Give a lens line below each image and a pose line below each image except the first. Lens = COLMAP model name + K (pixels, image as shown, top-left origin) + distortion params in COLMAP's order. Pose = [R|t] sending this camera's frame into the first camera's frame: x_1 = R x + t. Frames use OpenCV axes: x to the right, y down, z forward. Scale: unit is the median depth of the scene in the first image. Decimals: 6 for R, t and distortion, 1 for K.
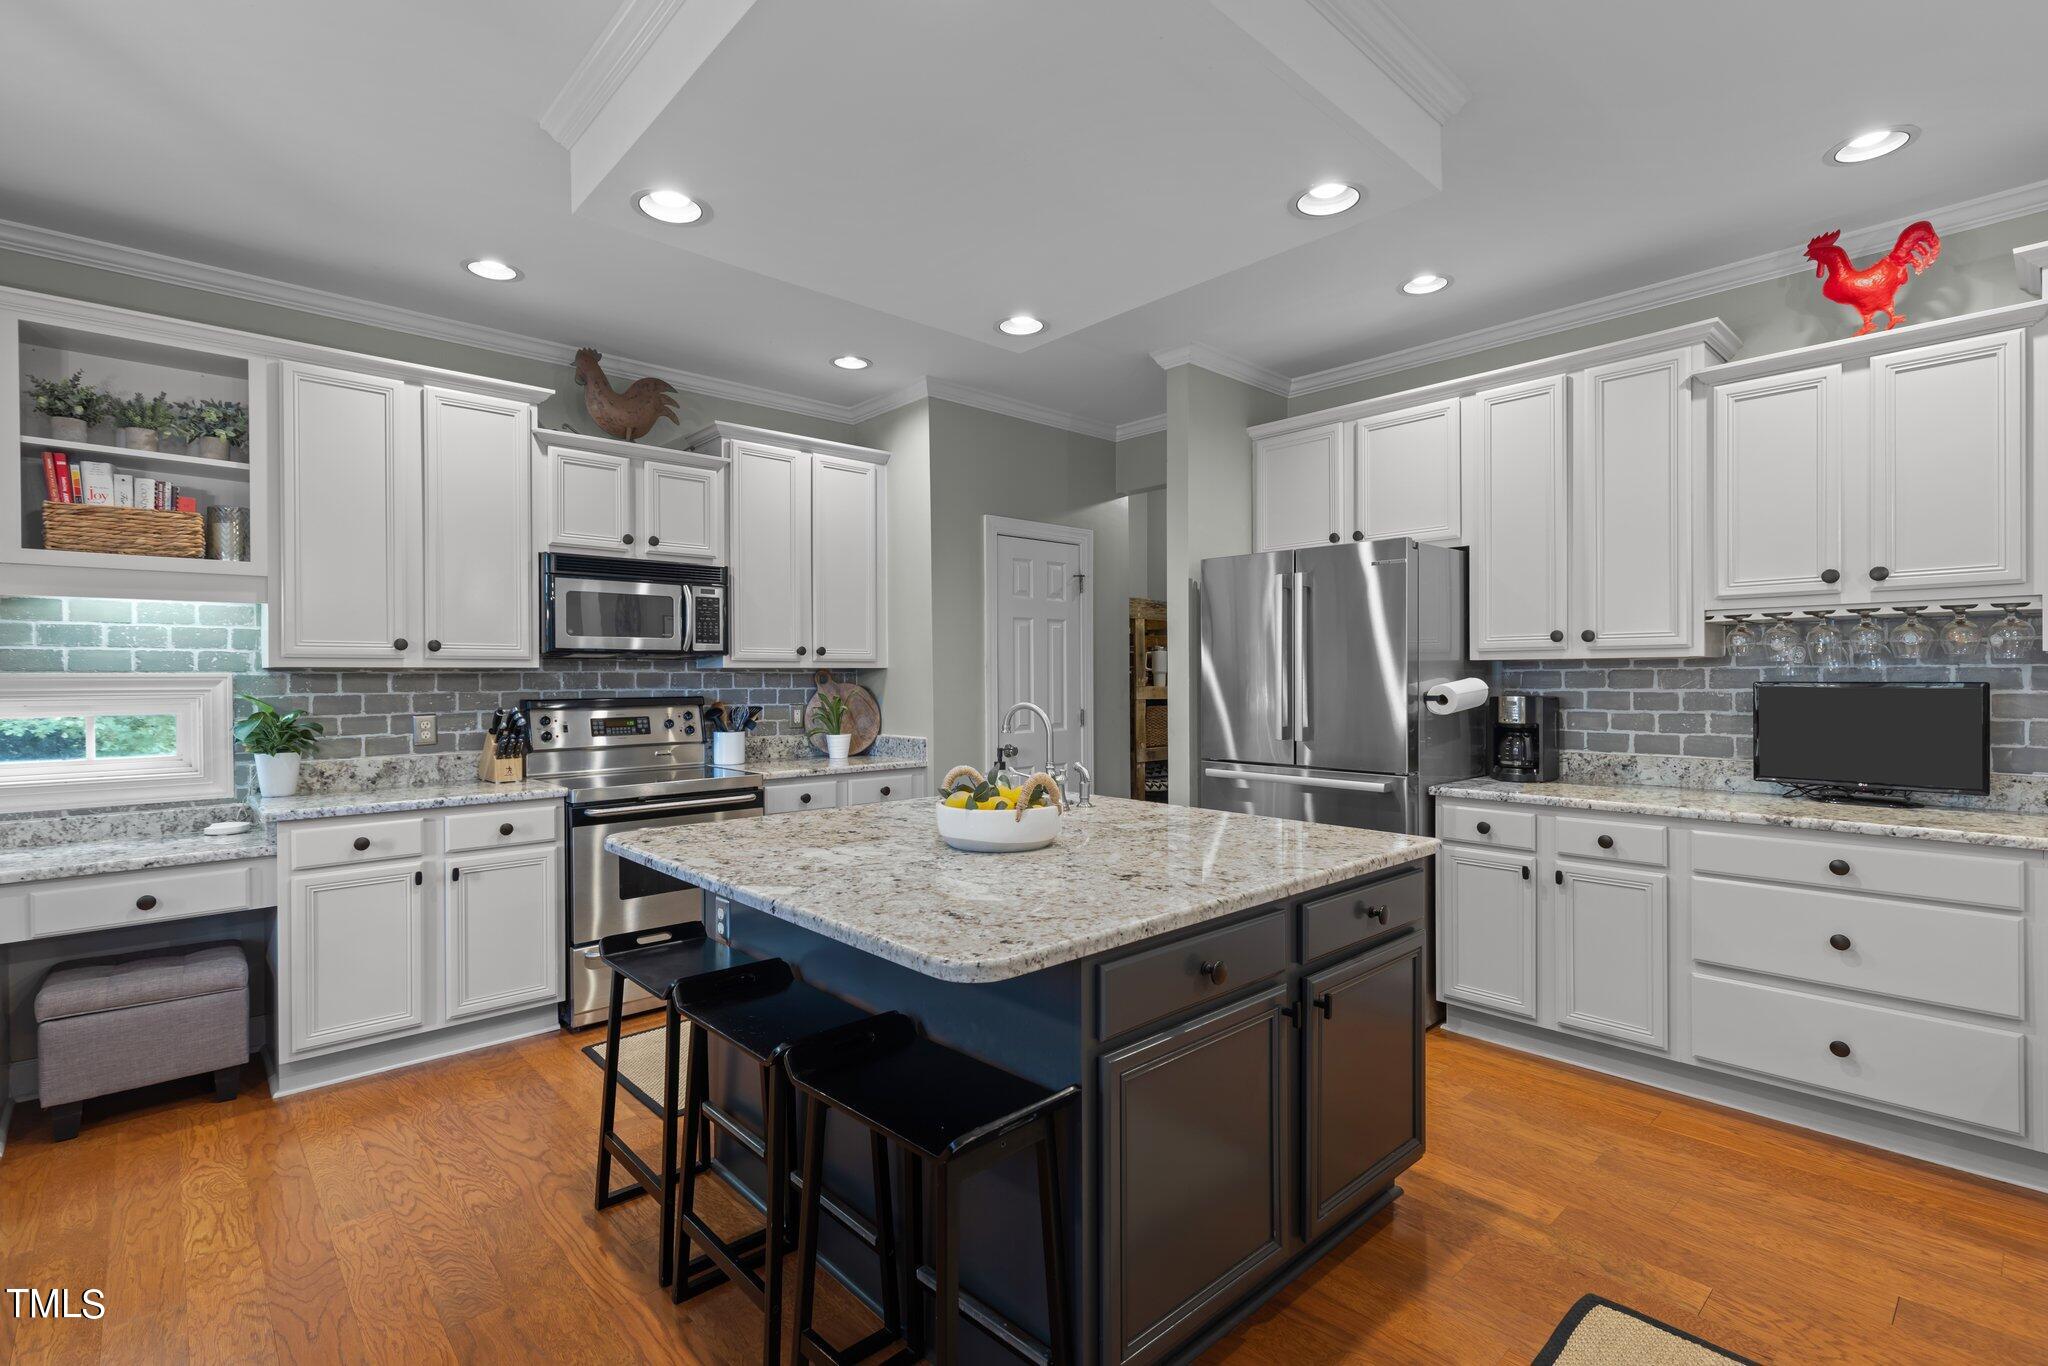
lens RADIAL K [[942.3, 0, 1018.3], [0, 942.3, 681.3], [0, 0, 1]] dist [-0.001743, 0.001250]
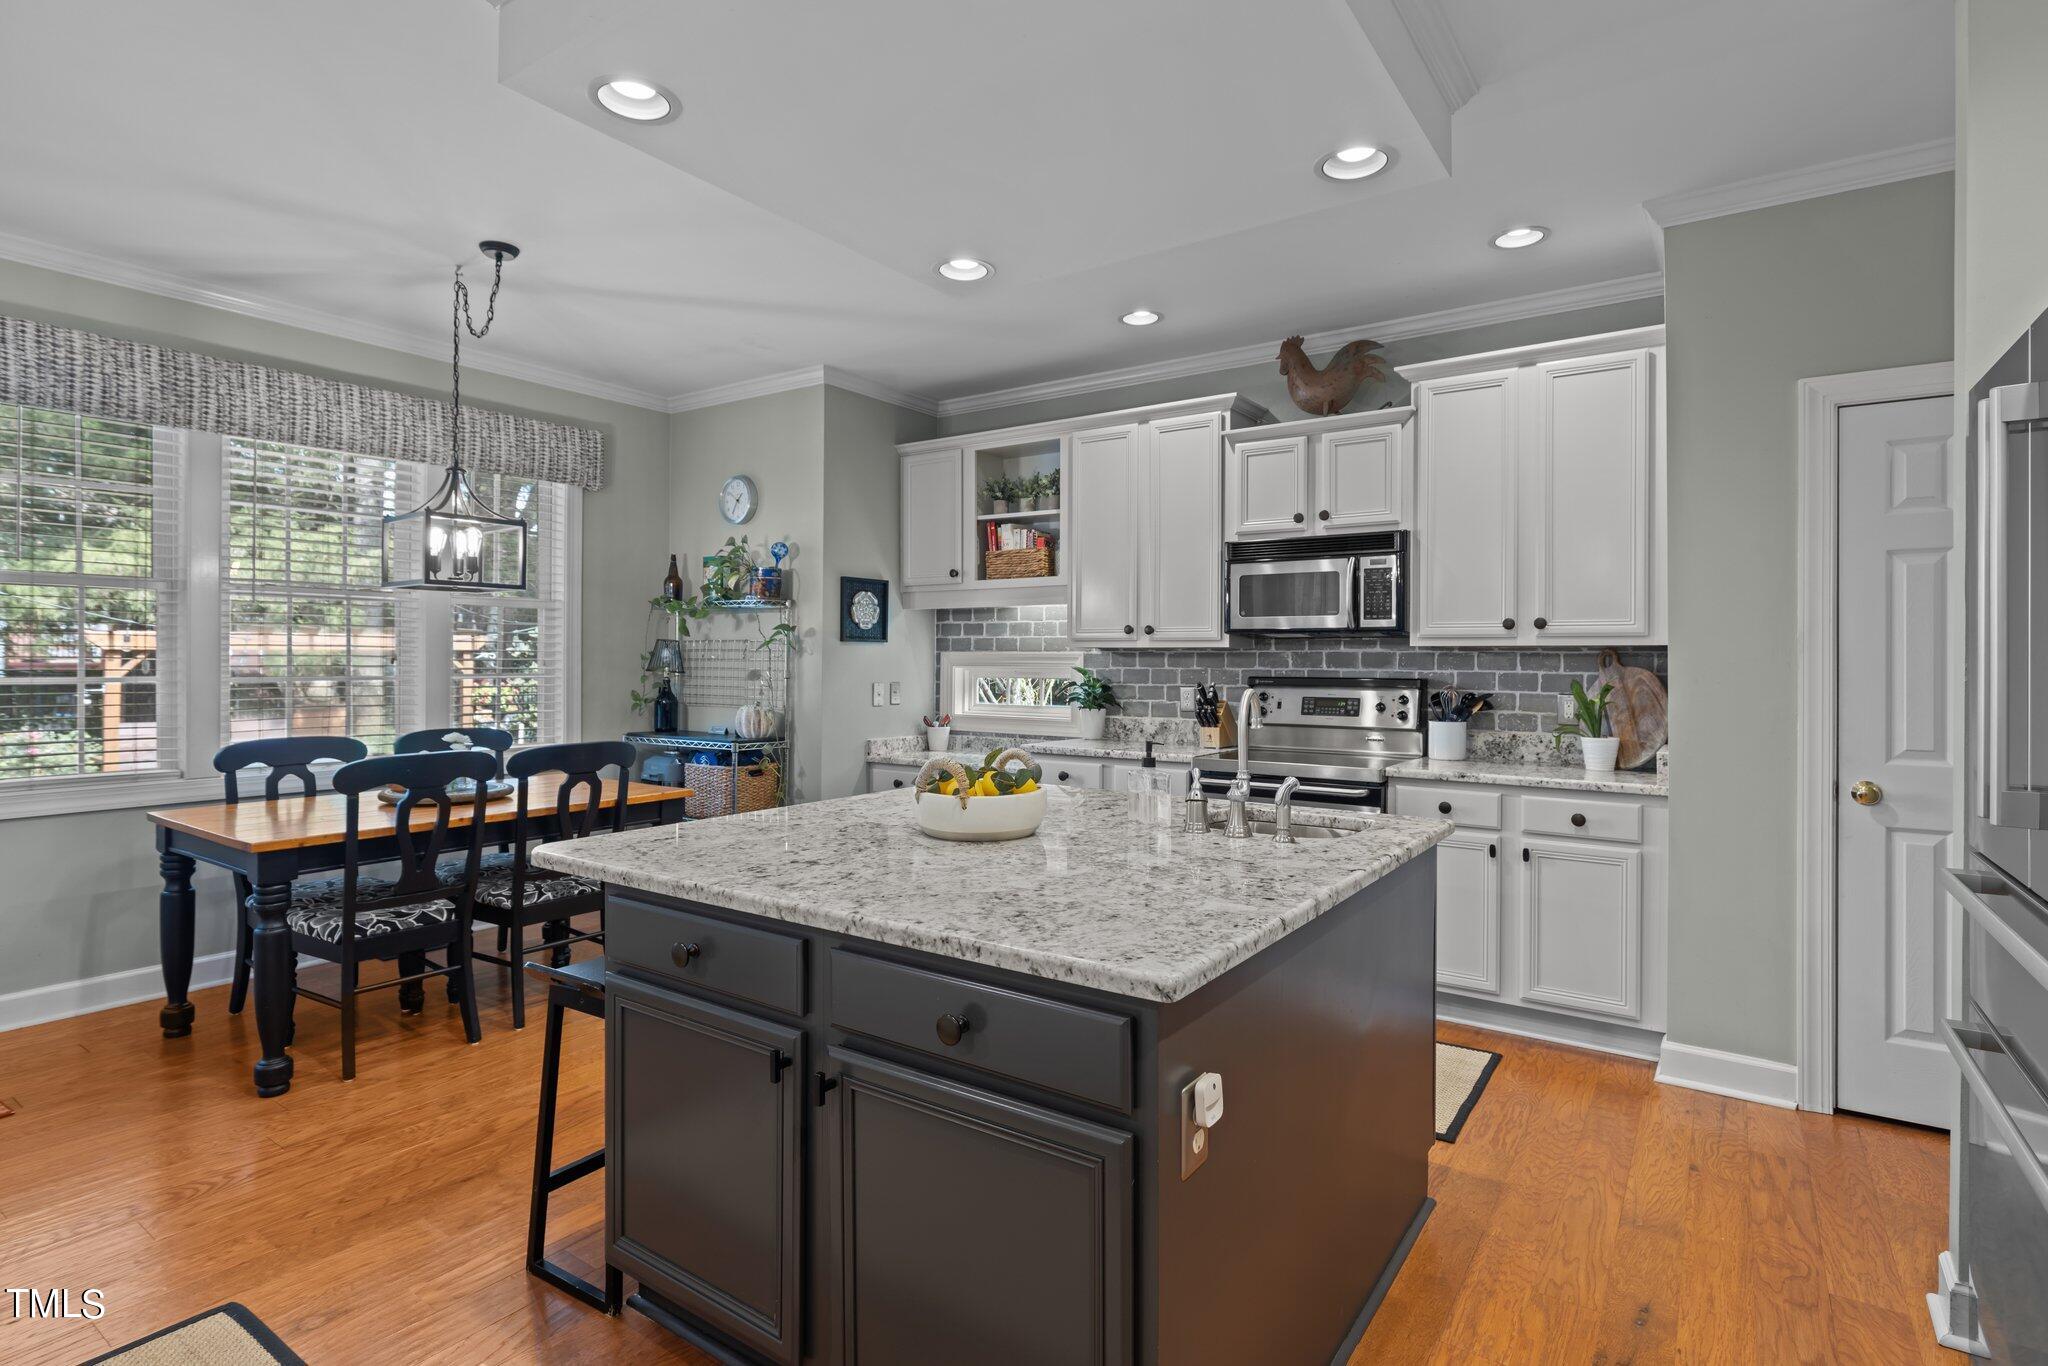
lens RADIAL K [[1003.8, 0, 1066.2], [0, 1003.8, 656.9], [0, 0, 1]] dist [-0.003746, 0.000347]
pose [[0.236116, 0.006688, -0.971702, 0.584574], [-0.008770, 0.999950, 0.004751, -0.007203], [0.971685, 0.007400, 0.236163, 0.531875]]
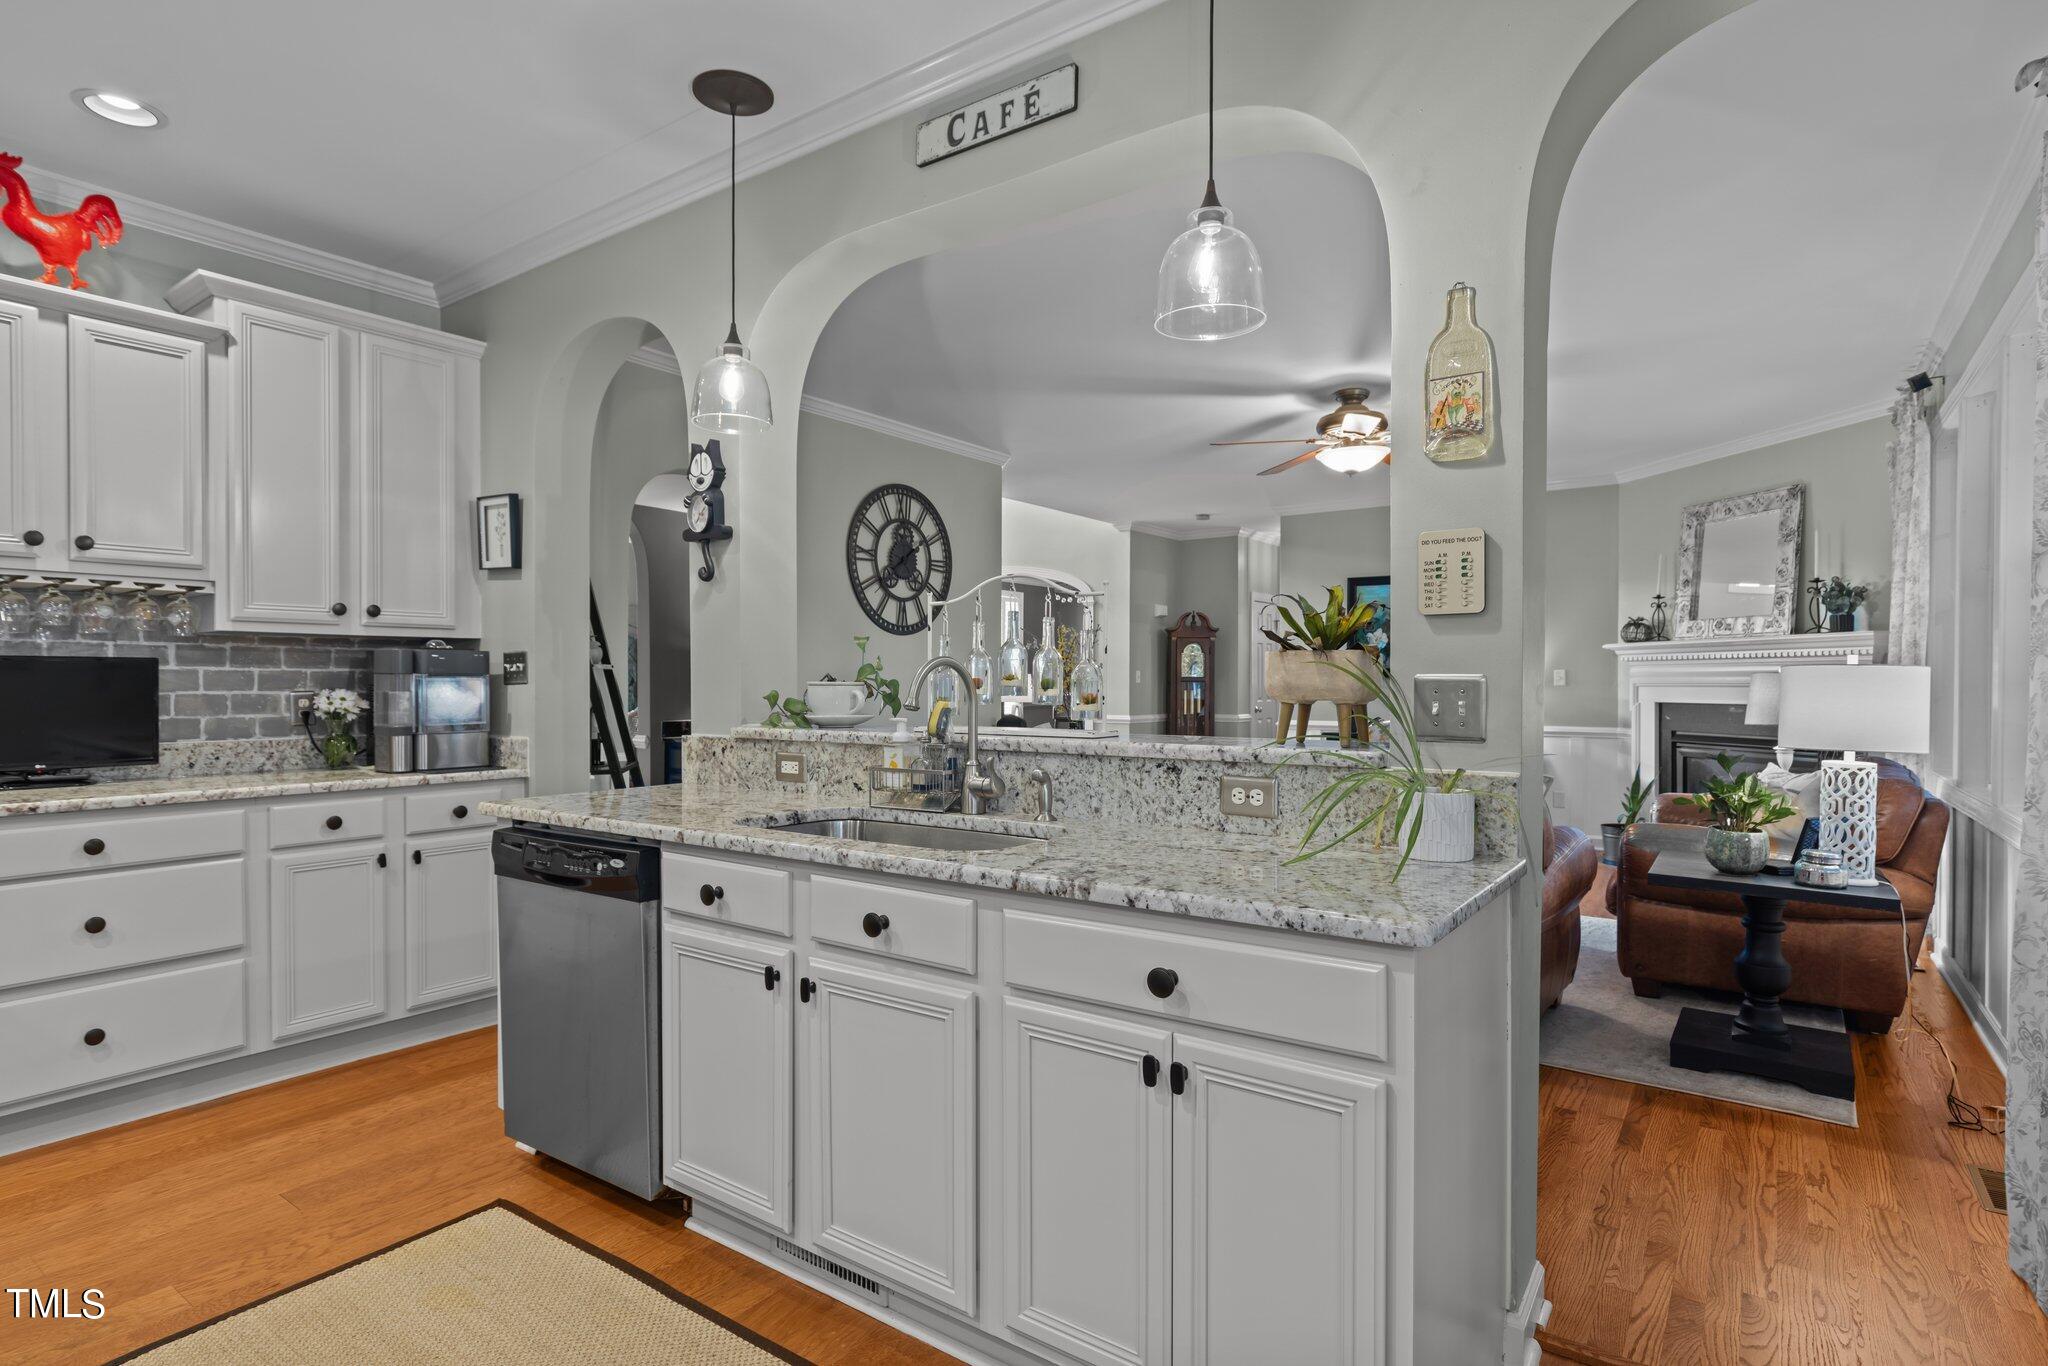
lens RADIAL K [[1065.8, 0, 1025.3], [0, 1065.8, 678.3], [0, 0, 1]] dist [0.025840, 0.000554]
pose [[-0.206233, 0.001433, 0.978502, -0.283189], [0.001307, 0.999998, -0.001189, 0.020107], [-0.978502, 0.001033, -0.206234, 0.211973]]
